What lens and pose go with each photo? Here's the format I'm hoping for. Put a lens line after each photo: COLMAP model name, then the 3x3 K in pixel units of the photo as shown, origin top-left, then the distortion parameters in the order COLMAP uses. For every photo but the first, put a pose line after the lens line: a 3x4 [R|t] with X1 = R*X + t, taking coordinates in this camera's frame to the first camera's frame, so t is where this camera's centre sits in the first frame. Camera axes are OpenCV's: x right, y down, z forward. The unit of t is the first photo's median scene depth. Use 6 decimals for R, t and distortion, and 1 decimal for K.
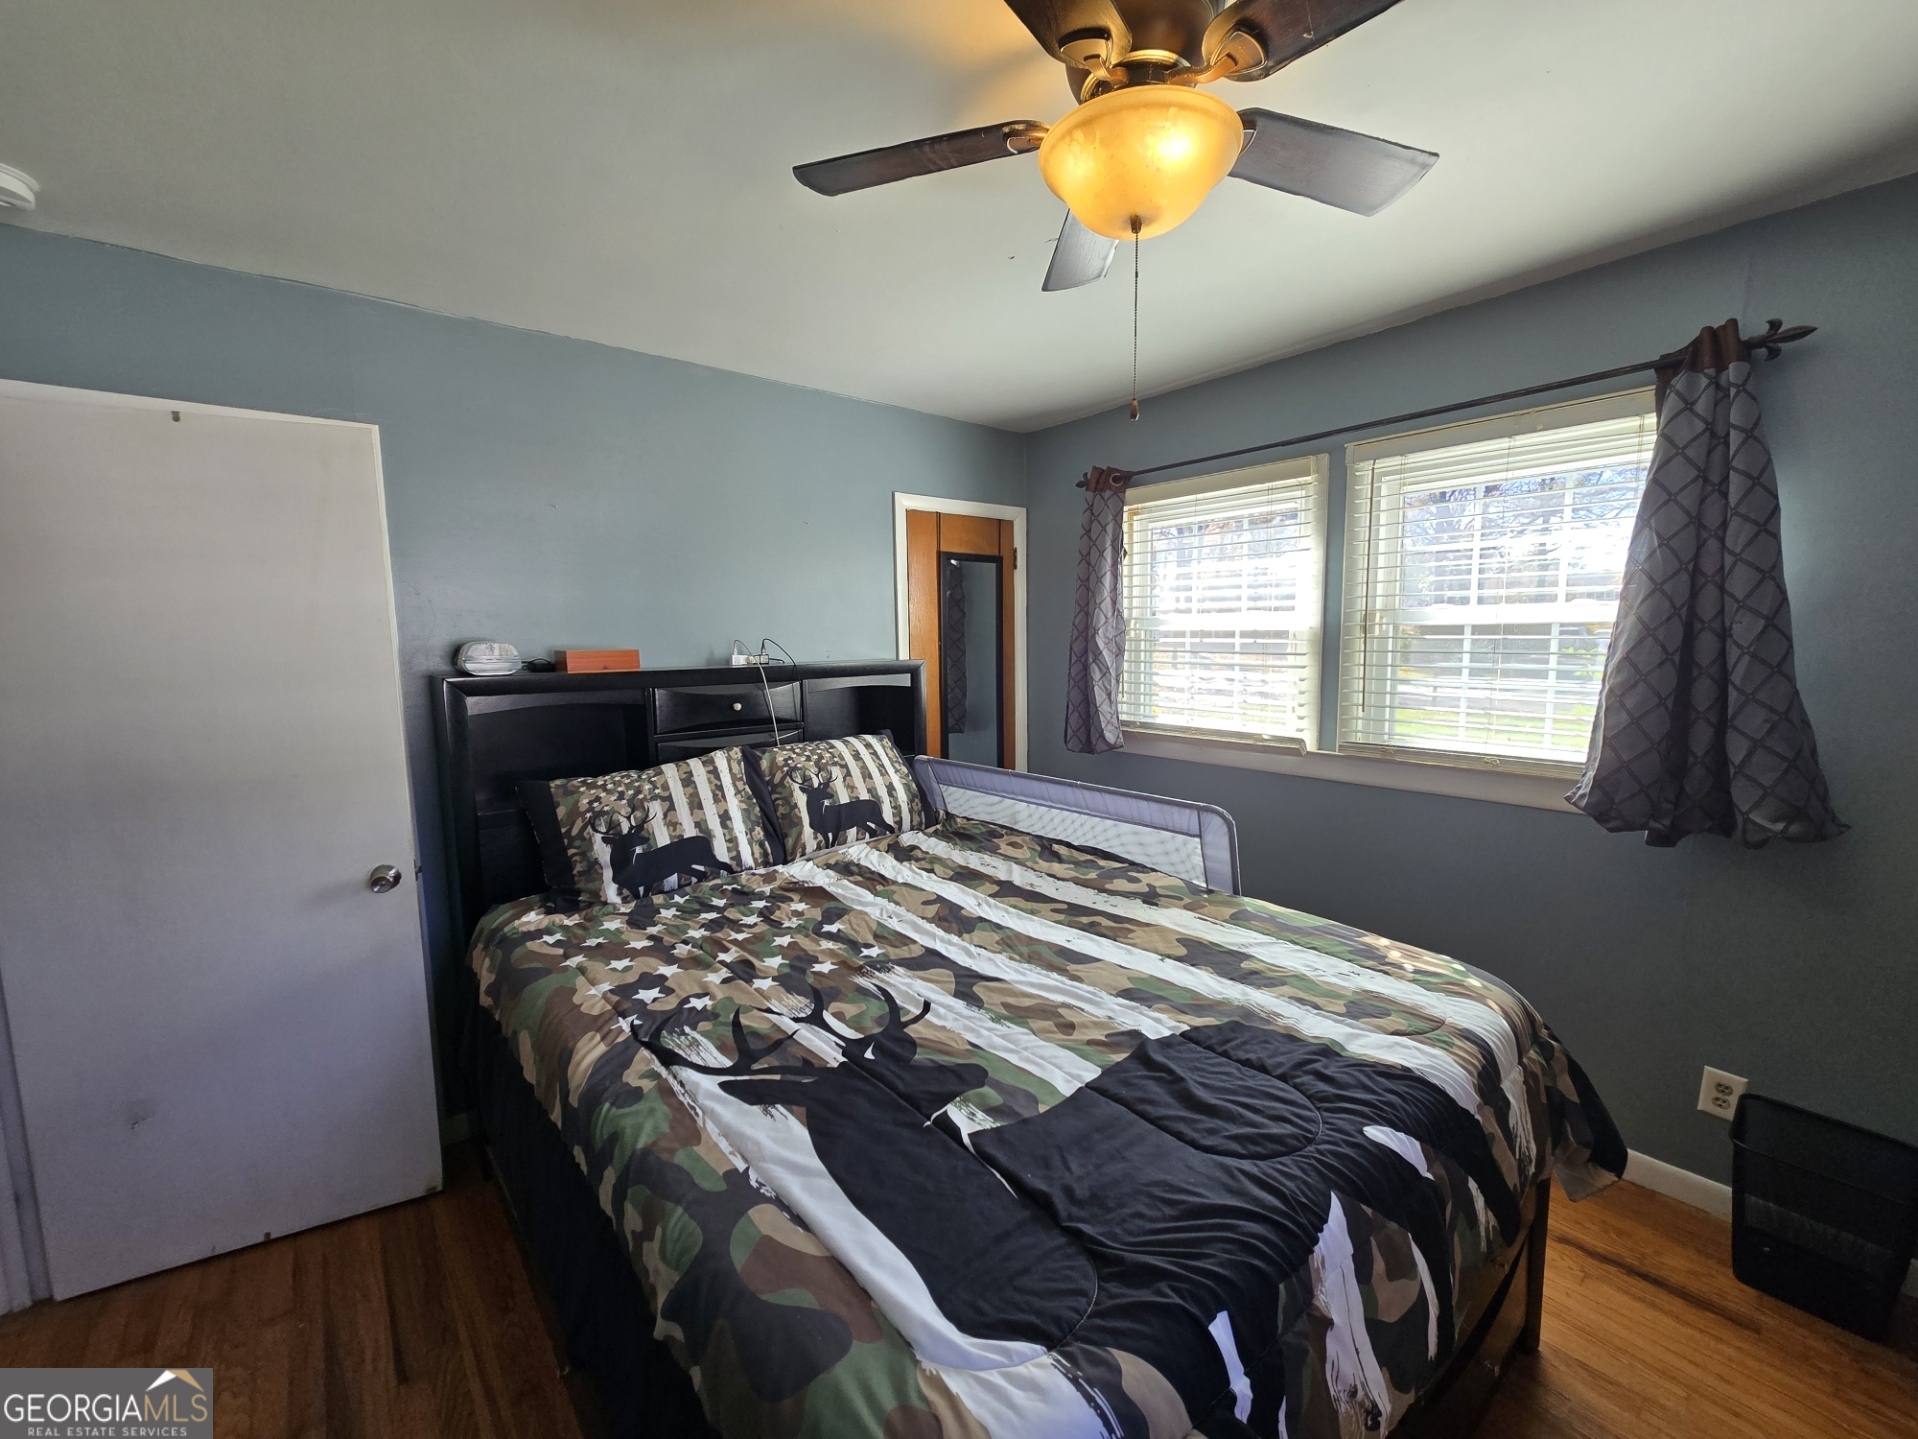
lens RADIAL K [[769.6, 0, 964.0], [0, 769.6, 719.5], [0, 0, 1]] dist [-0.002381, -0.000993]
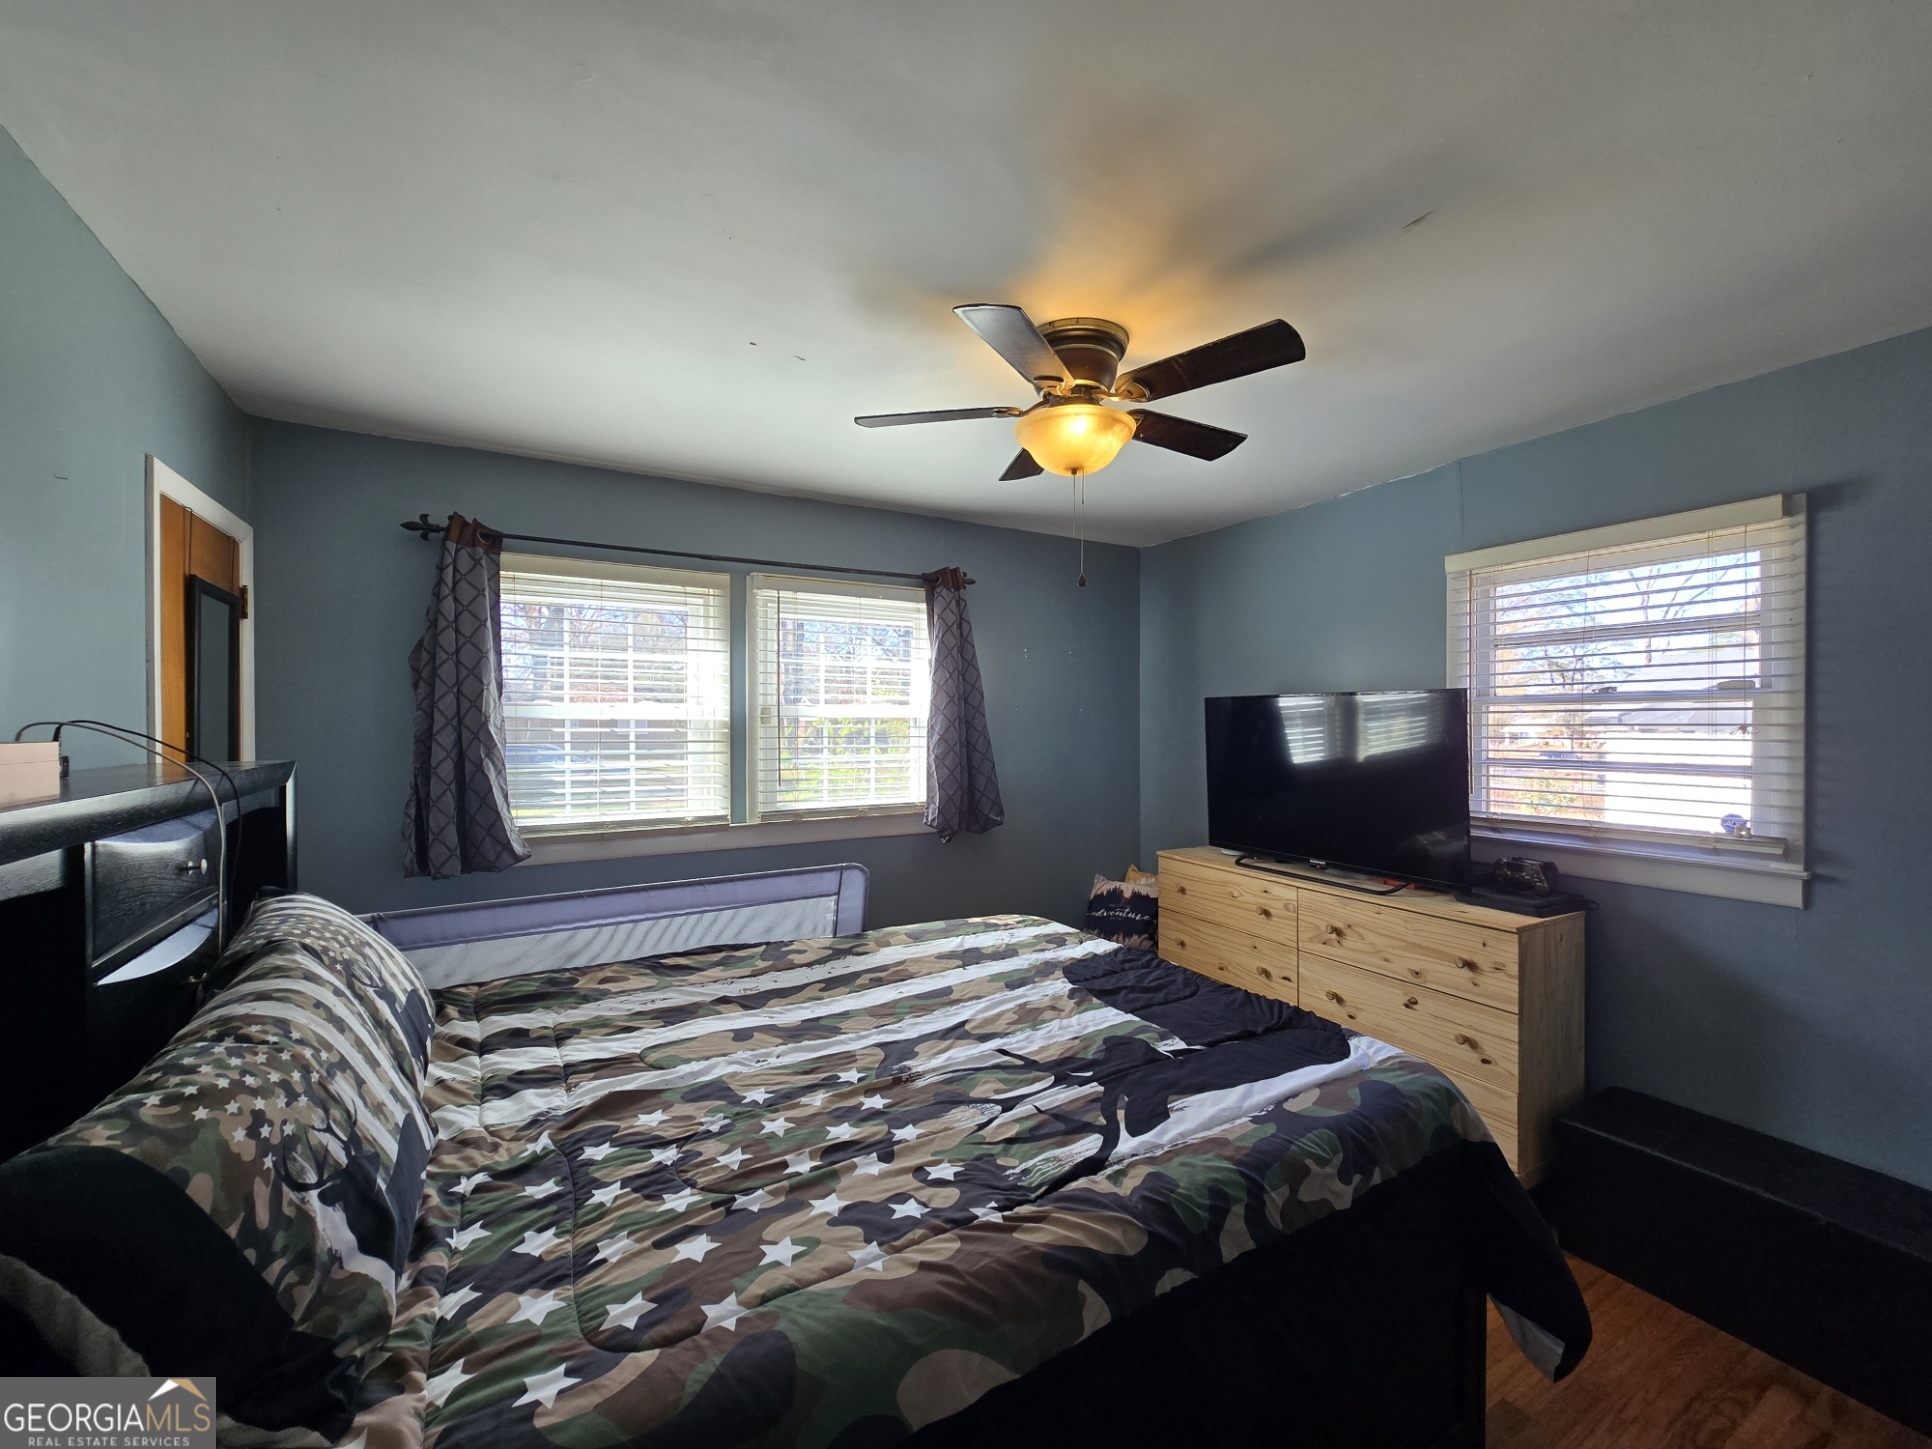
lens RADIAL K [[775.3, 0, 972.1], [0, 775.3, 724.7], [0, 0, 1]] dist [-0.002381, -0.000993]
pose [[0.176042, 0.010755, 0.984324, -0.879304], [0.108314, 0.993657, -0.030228, -0.048641], [-0.978406, 0.111937, 0.173760, 0.606667]]
